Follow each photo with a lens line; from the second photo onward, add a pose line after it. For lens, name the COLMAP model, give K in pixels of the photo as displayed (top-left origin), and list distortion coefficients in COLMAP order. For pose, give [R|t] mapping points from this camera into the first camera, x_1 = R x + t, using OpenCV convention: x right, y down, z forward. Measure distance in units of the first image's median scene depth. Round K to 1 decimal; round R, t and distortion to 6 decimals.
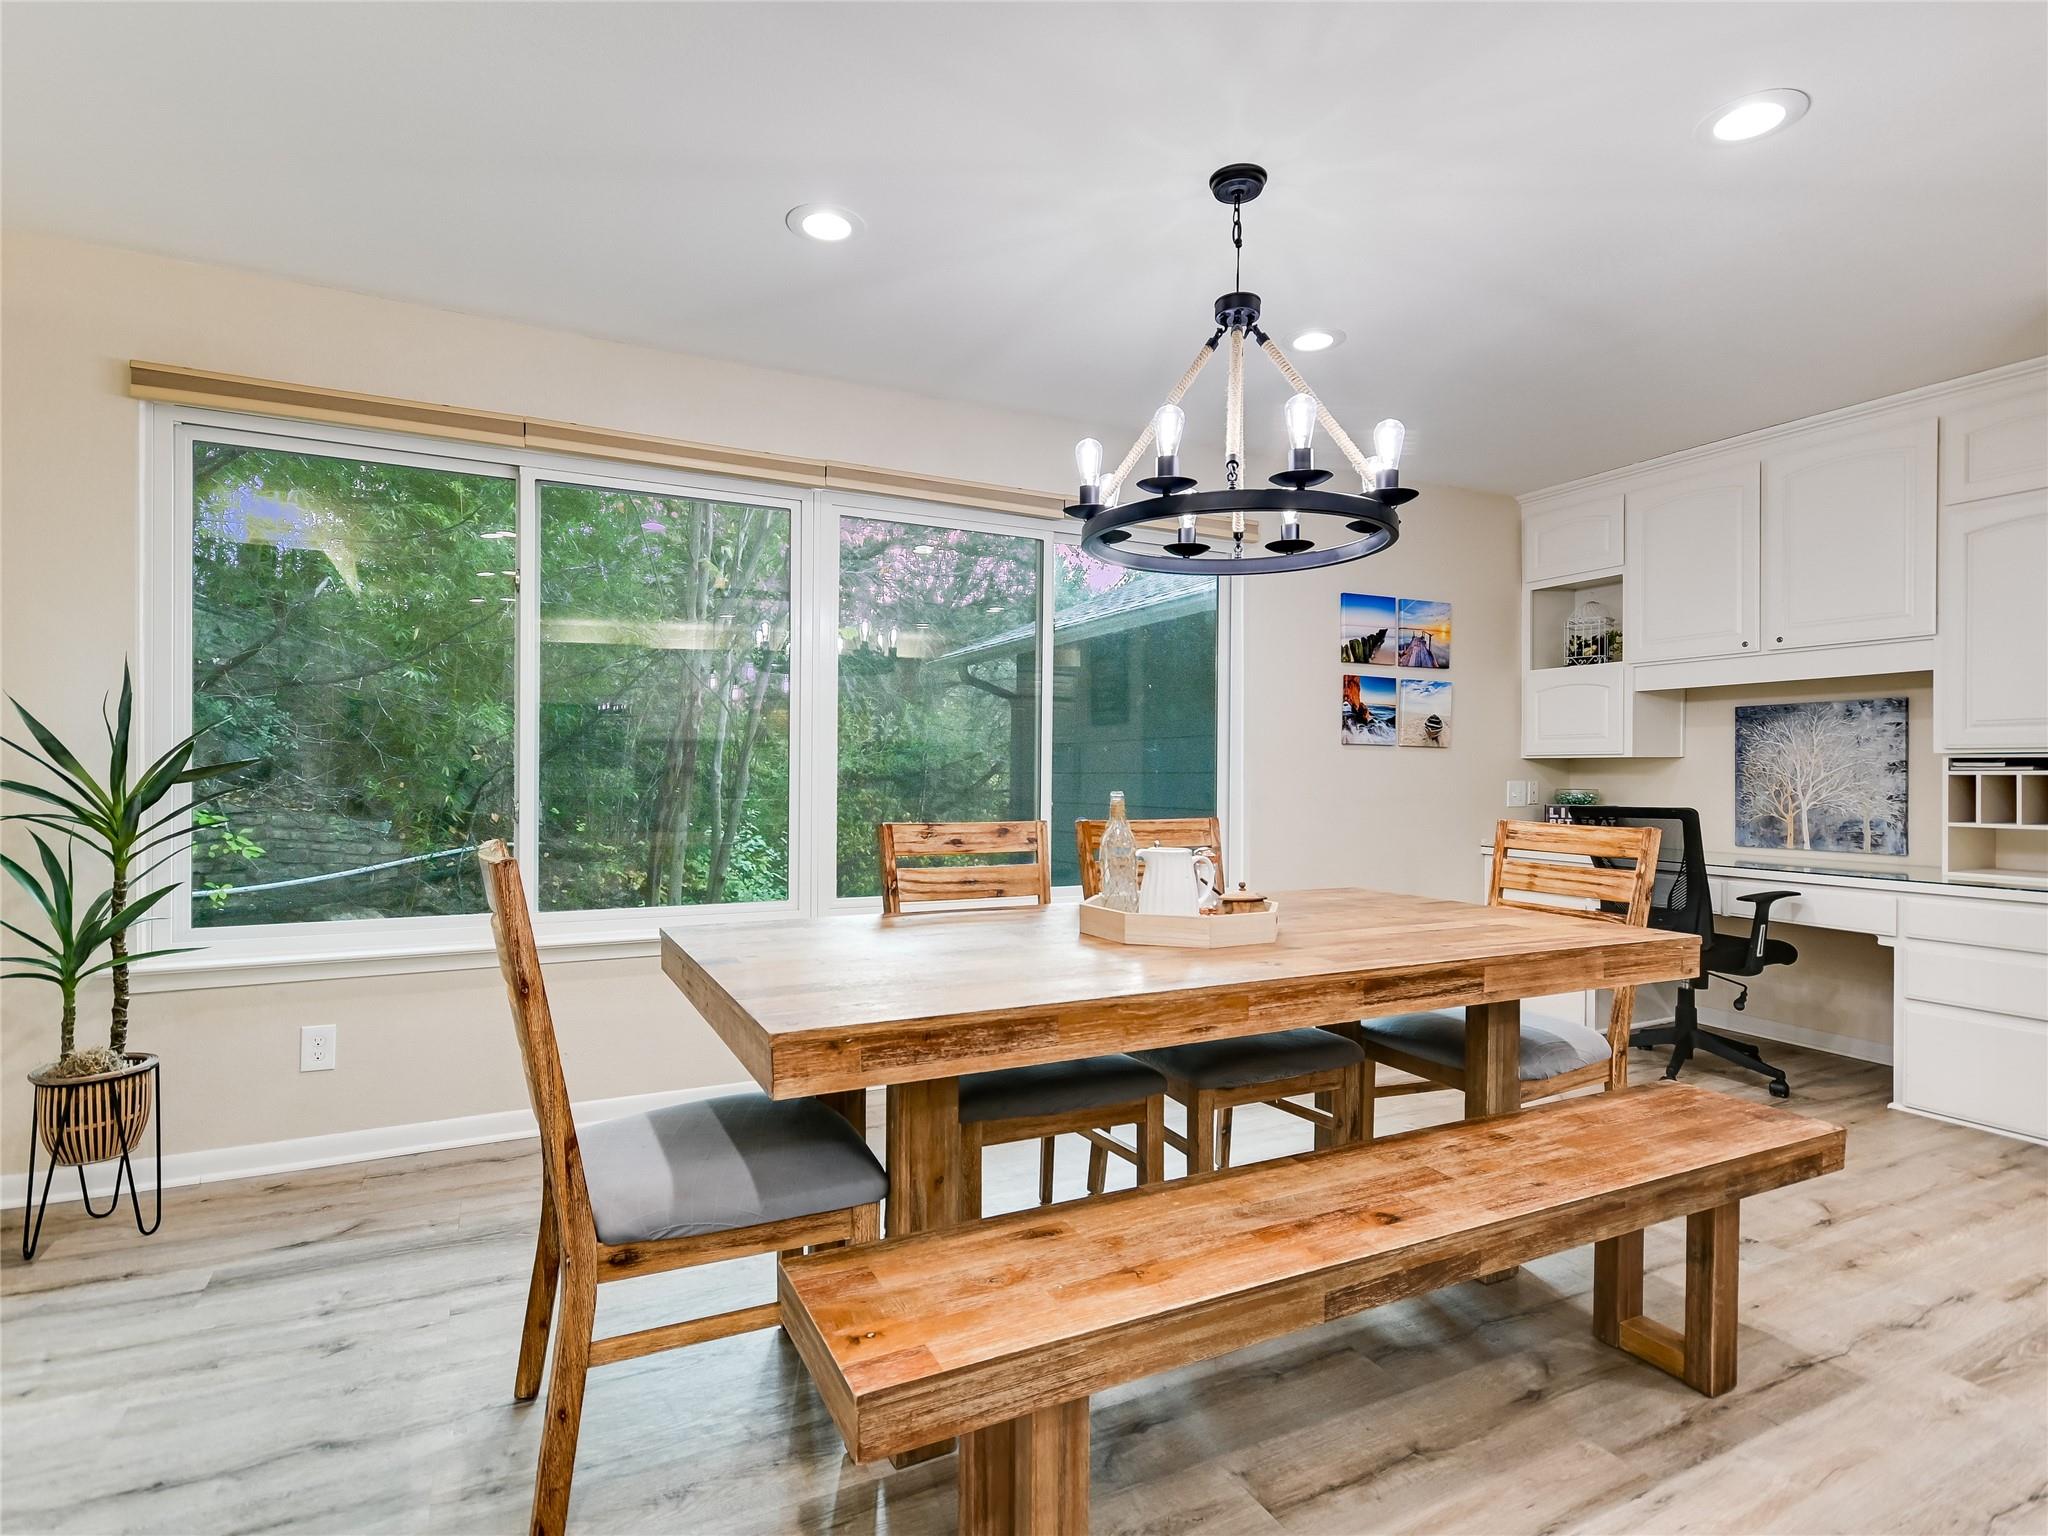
lens RADIAL K [[1048.3, 0, 1021.1], [0, 1048.3, 772.6], [0, 0, 1]] dist [0.002095, 0.000131]
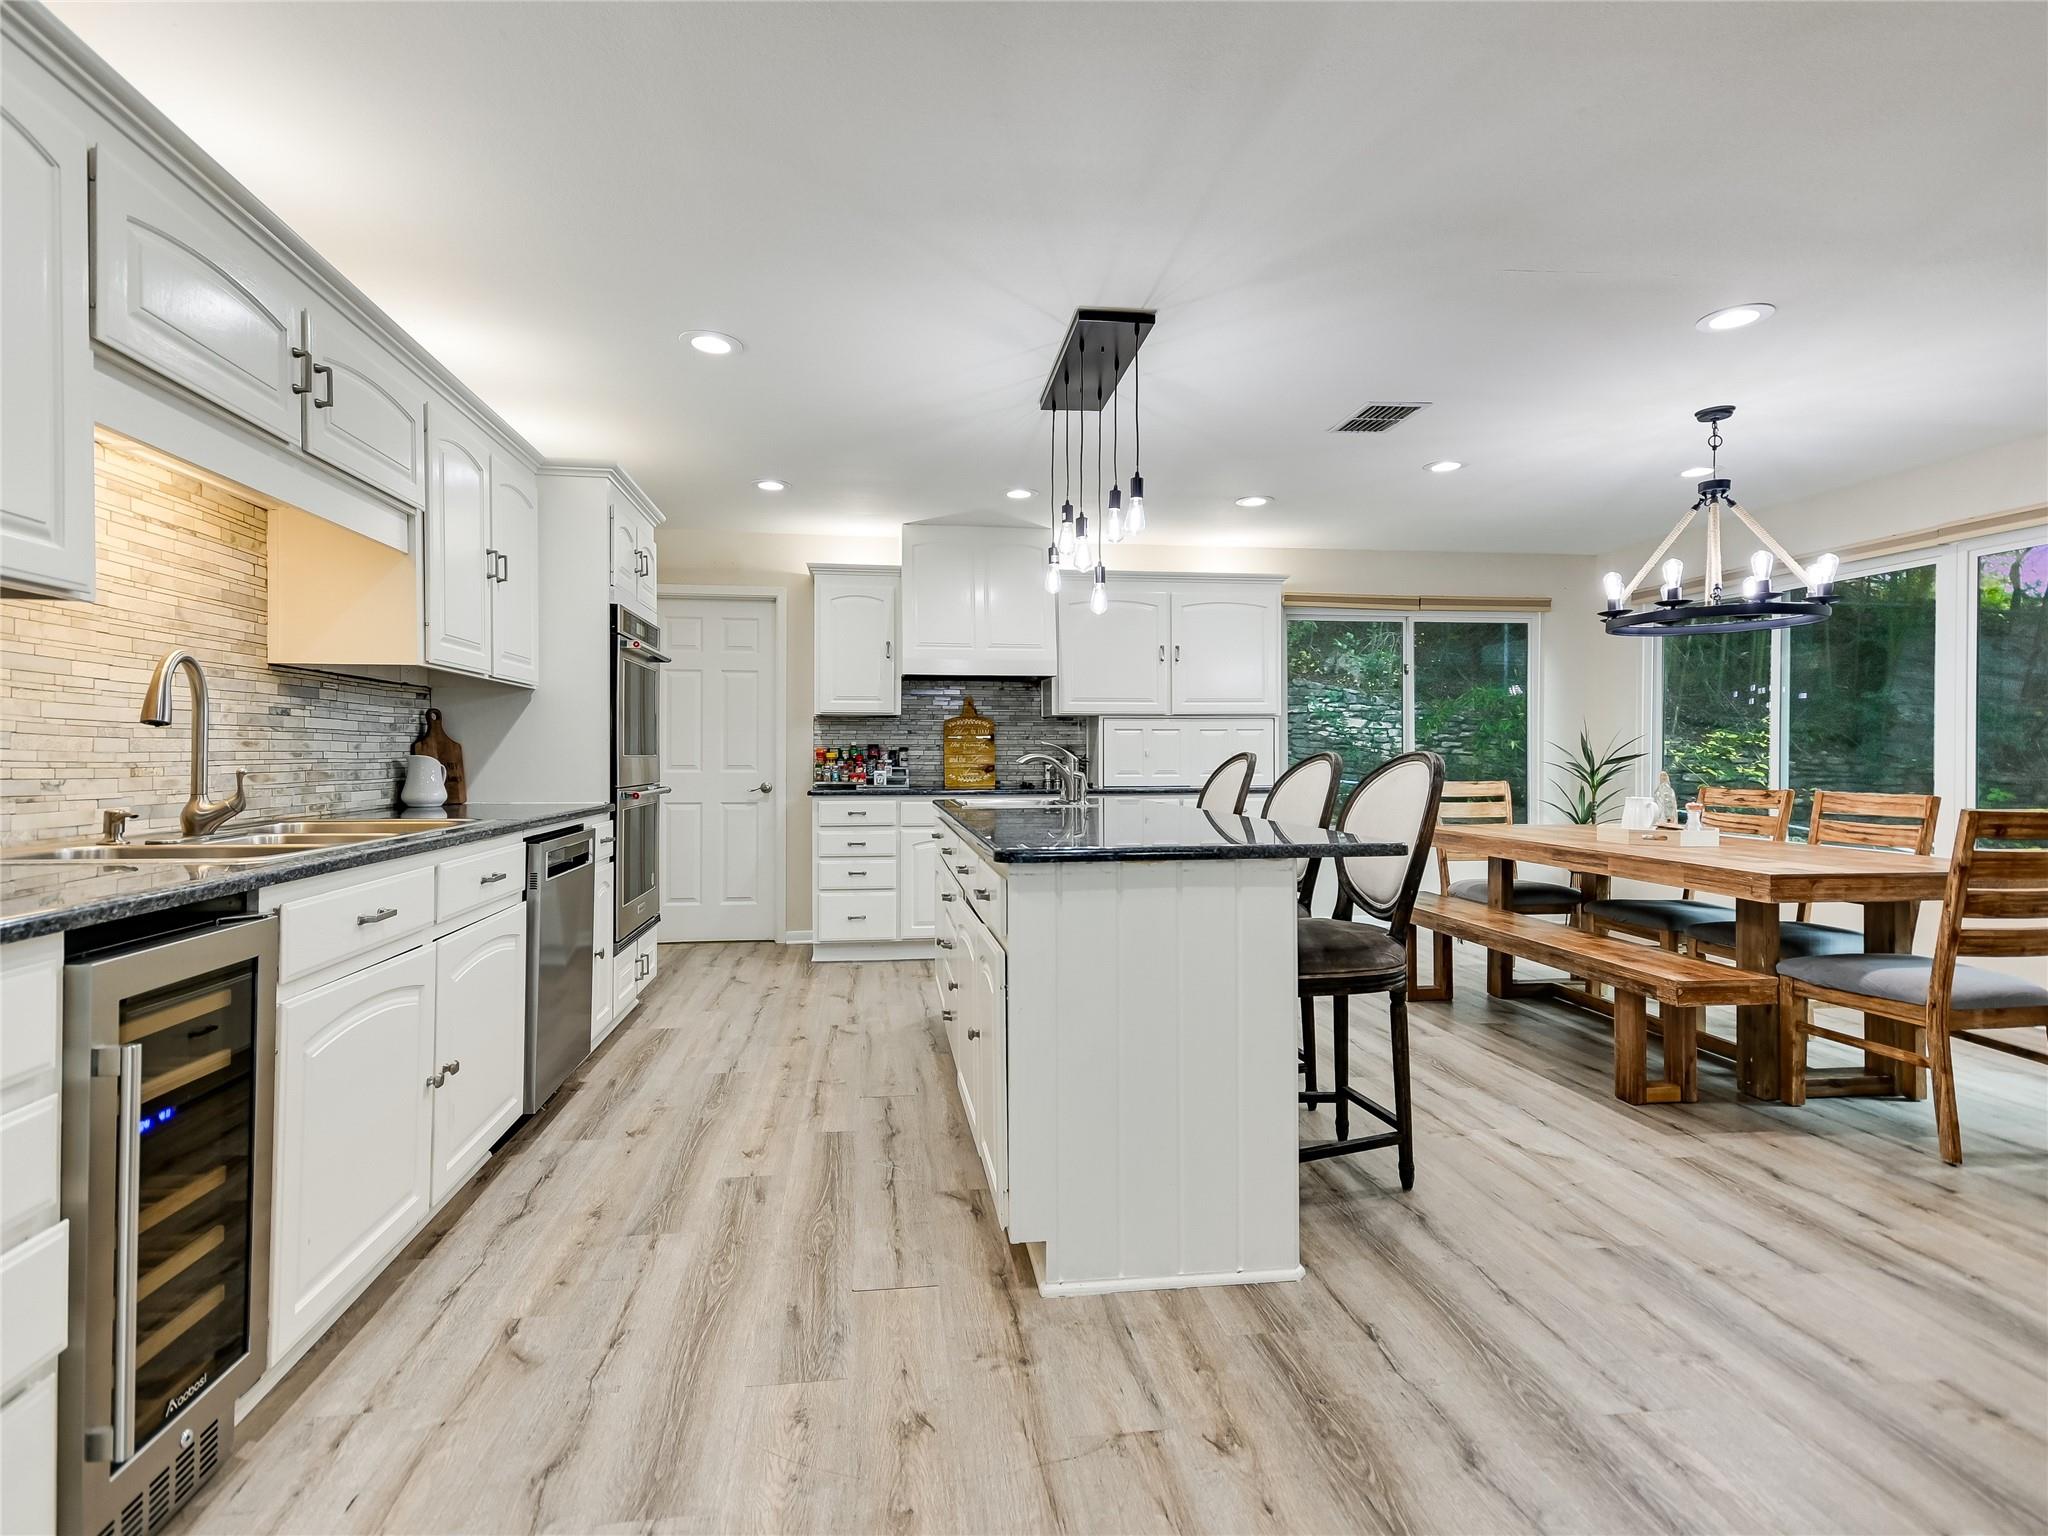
lens RADIAL K [[1048.3, 0, 1021.6], [0, 1048.3, 761.2], [0, 0, 1]] dist [0.002095, 0.000131]
pose [[-0.306626, -0.001020, -0.951829, 2.596247], [0.002038, 0.999996, -0.001728, 0.003550], [0.951828, -0.002470, -0.306623, 0.541444]]
